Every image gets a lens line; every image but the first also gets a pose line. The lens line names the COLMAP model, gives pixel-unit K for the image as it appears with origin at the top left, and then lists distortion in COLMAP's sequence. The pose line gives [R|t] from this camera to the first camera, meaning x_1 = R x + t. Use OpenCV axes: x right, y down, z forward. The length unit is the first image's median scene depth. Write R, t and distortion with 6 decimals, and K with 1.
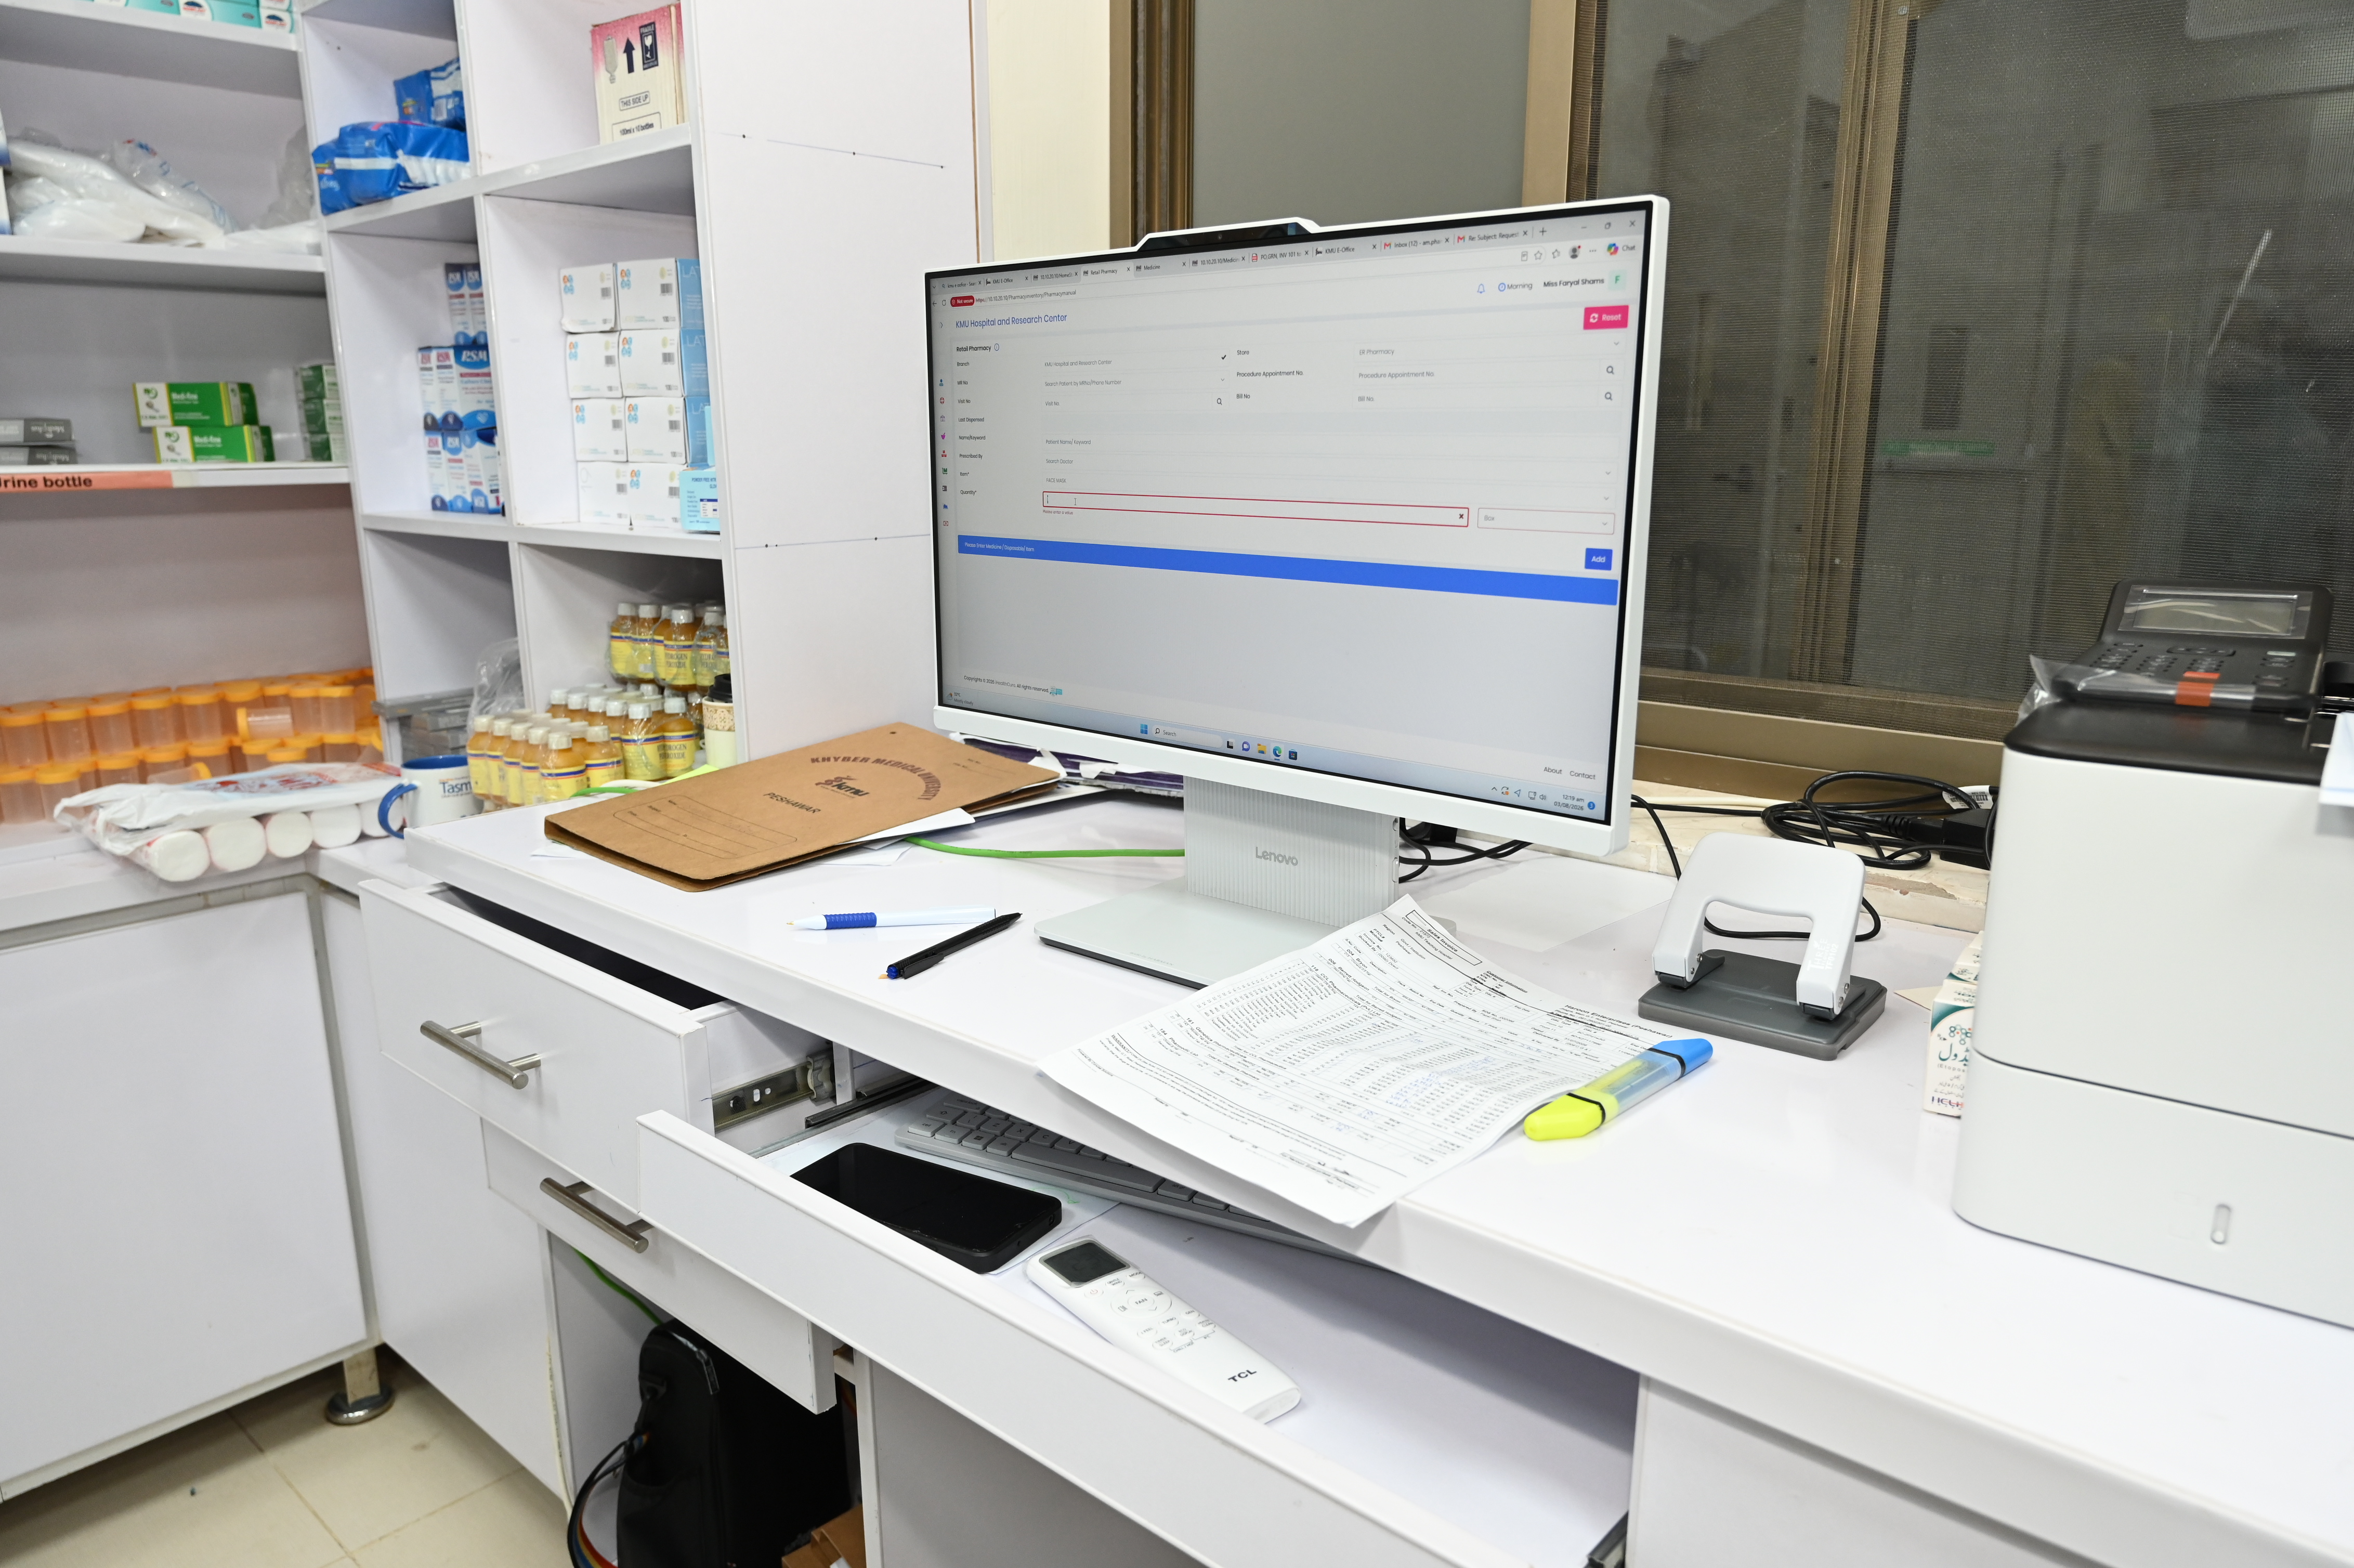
lens RADIAL K [[1578.3, 0, 1177.9], [0, 1578.3, 789.8], [0, 0, 1]] dist [-0.002848, 0.001439]
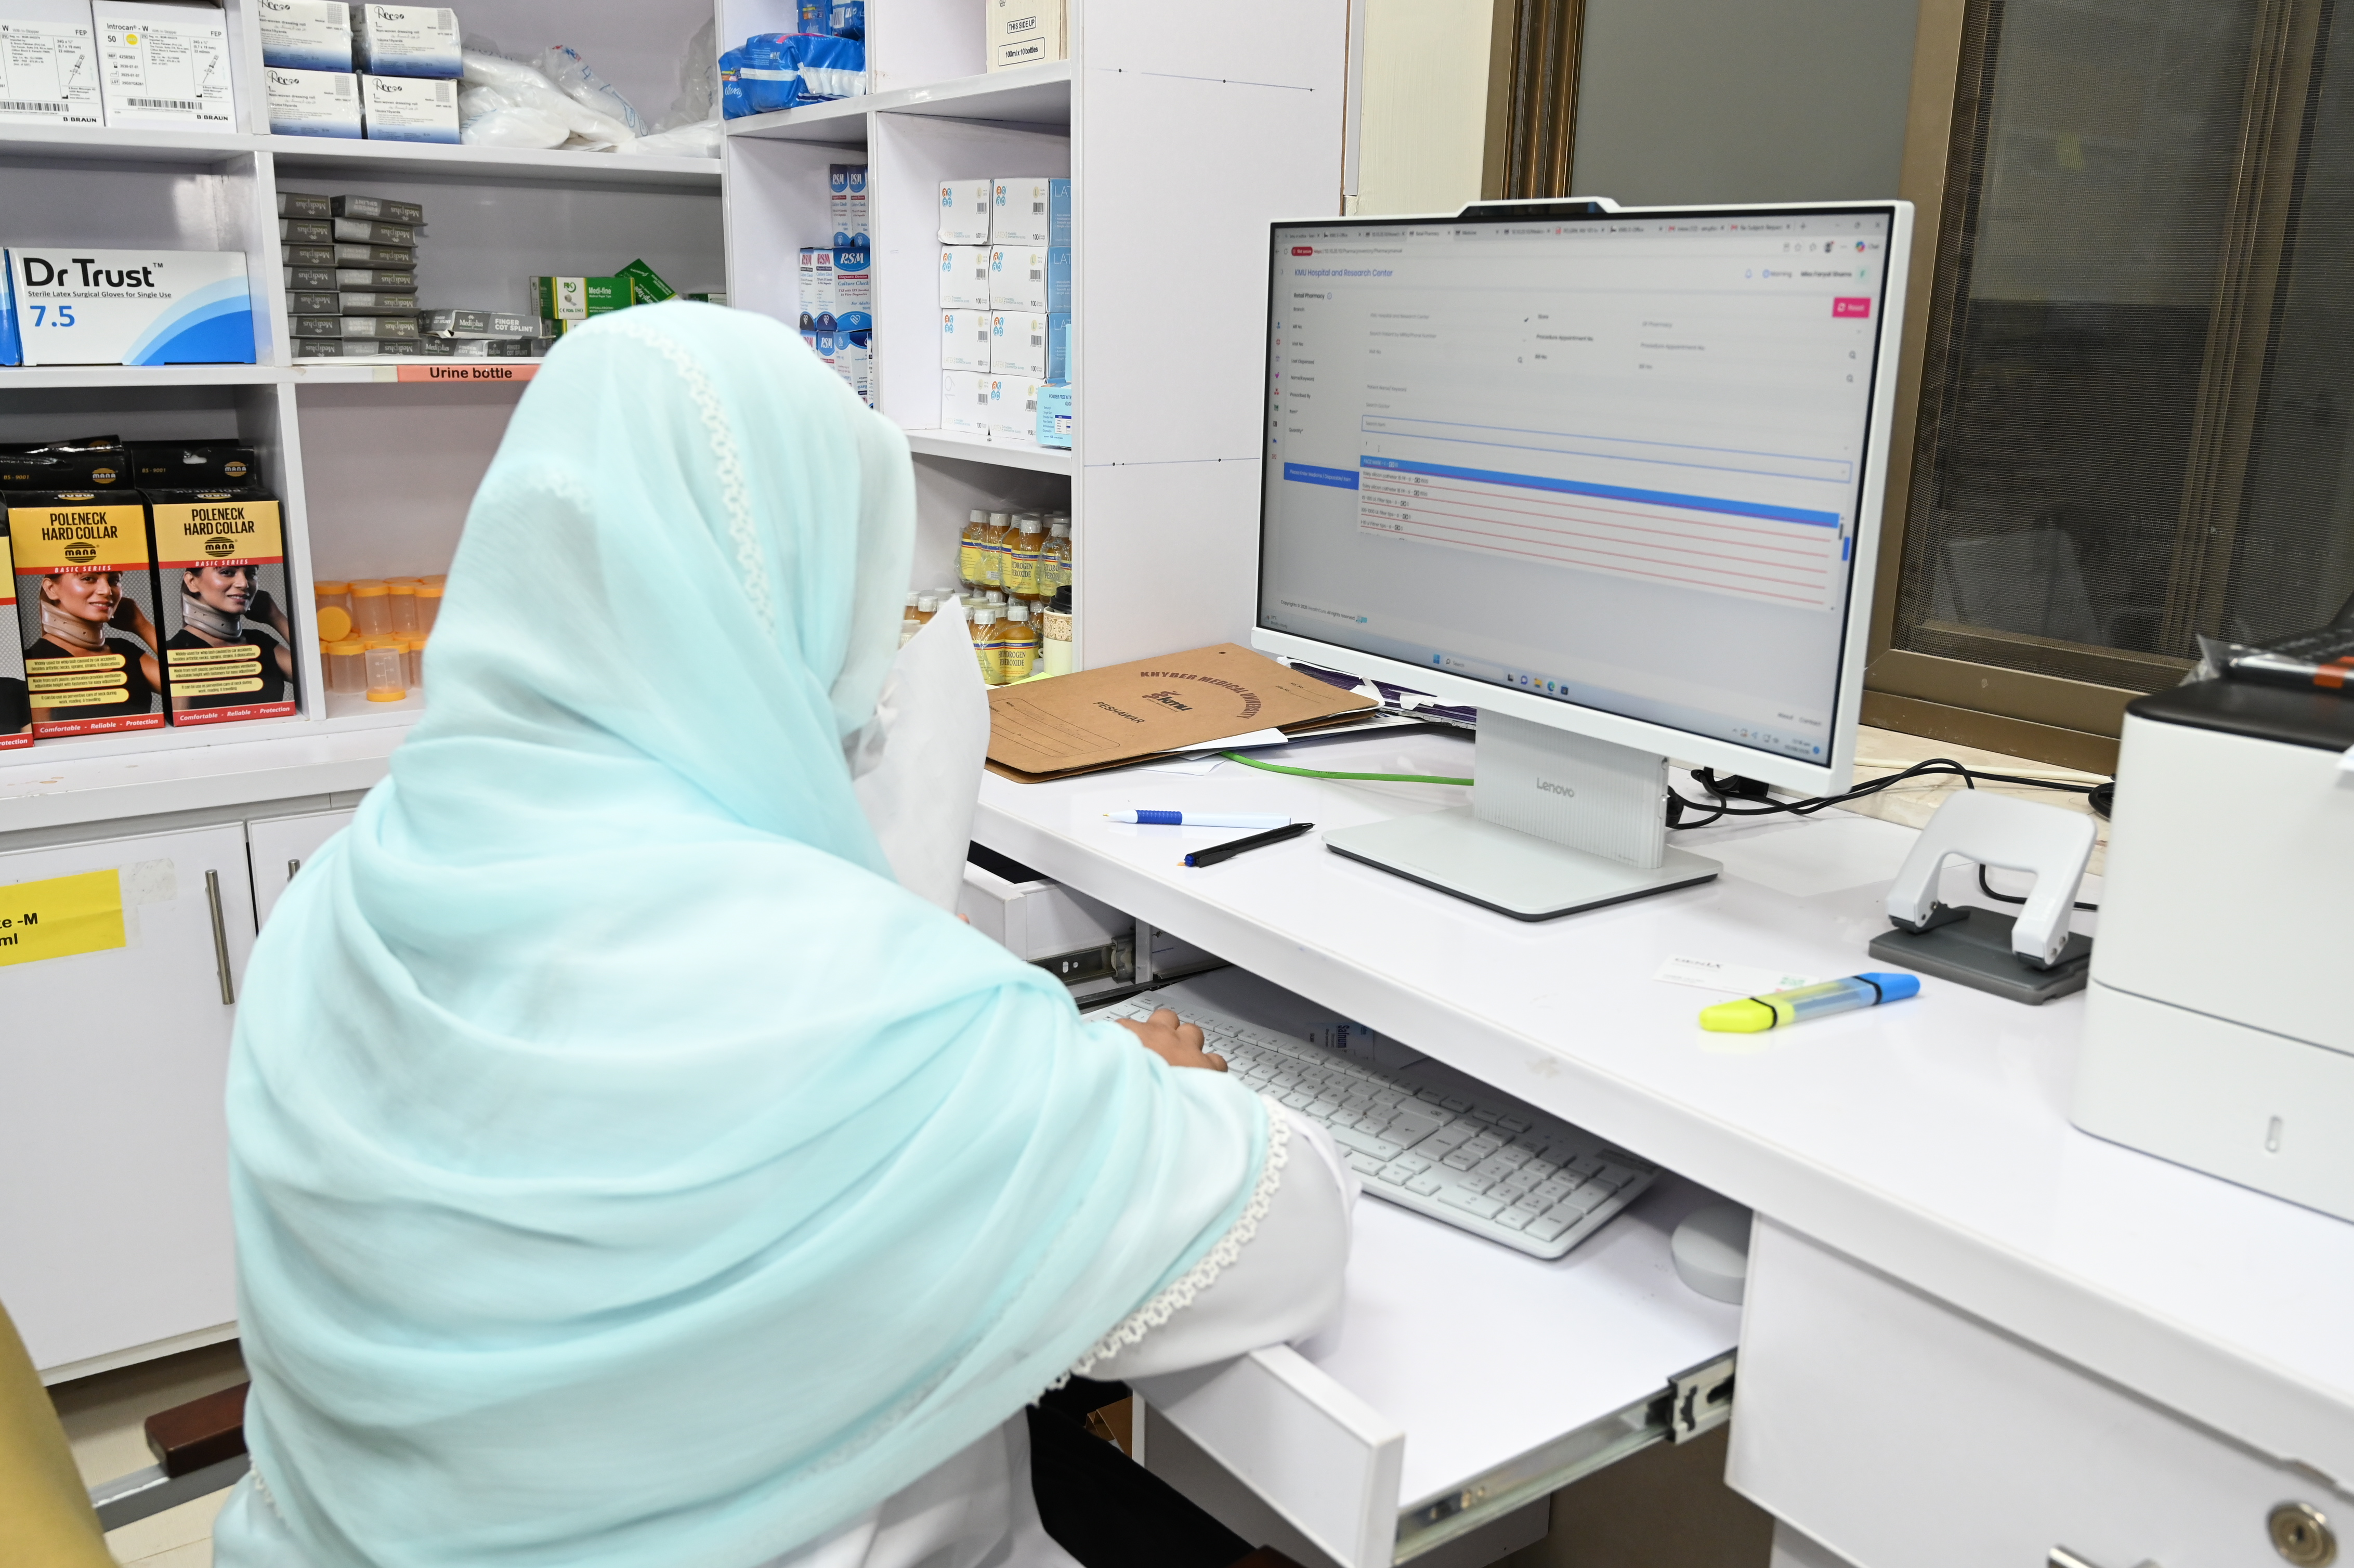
lens RADIAL K [[1925.5, 0, 1176.9], [0, 1925.5, 783.3], [0, 0, 1]] dist [0.008040, 0.014786]
pose [[0.973388, 0.077107, -0.215801, 0.088266], [-0.072779, 0.996957, 0.027946, 0.020270], [0.217299, -0.011496, 0.976037, -0.292305]]
